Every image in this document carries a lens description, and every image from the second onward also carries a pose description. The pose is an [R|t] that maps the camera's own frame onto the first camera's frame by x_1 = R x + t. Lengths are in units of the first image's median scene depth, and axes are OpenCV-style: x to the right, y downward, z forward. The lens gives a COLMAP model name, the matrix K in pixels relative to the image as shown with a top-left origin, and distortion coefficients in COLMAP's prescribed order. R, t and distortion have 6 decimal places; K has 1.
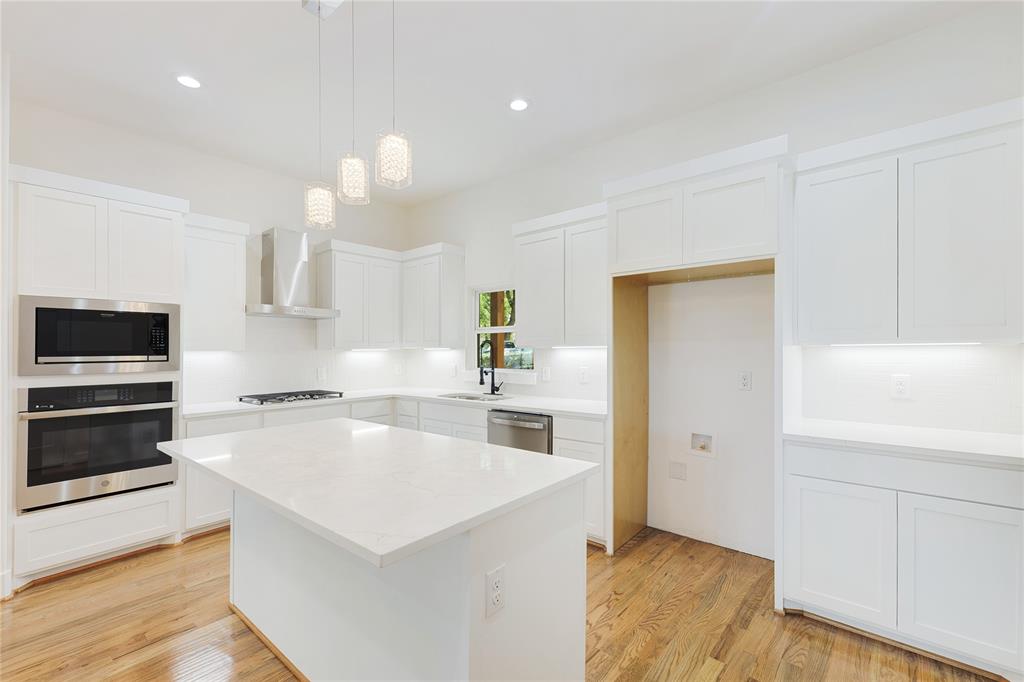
lens RADIAL K [[447.0, 0, 512.0], [0, 447.0, 342.5], [0, 0, 1]] dist [0.005511, 0.001136]
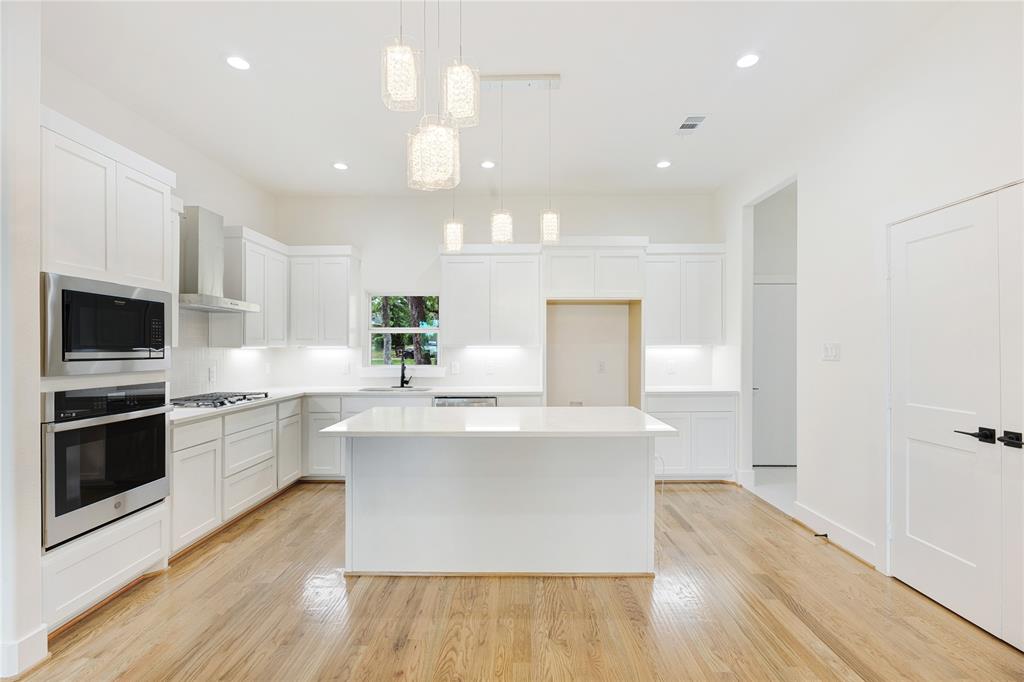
lens RADIAL K [[468.5, 0, 513.7], [0, 468.5, 347.8], [0, 0, 1]] dist [0.001415, -0.000929]
pose [[0.759169, 0.005528, 0.650871, -0.844987], [-0.011831, 0.999916, 0.005306, 0.008532], [-0.650787, -0.011729, 0.759170, -0.120035]]
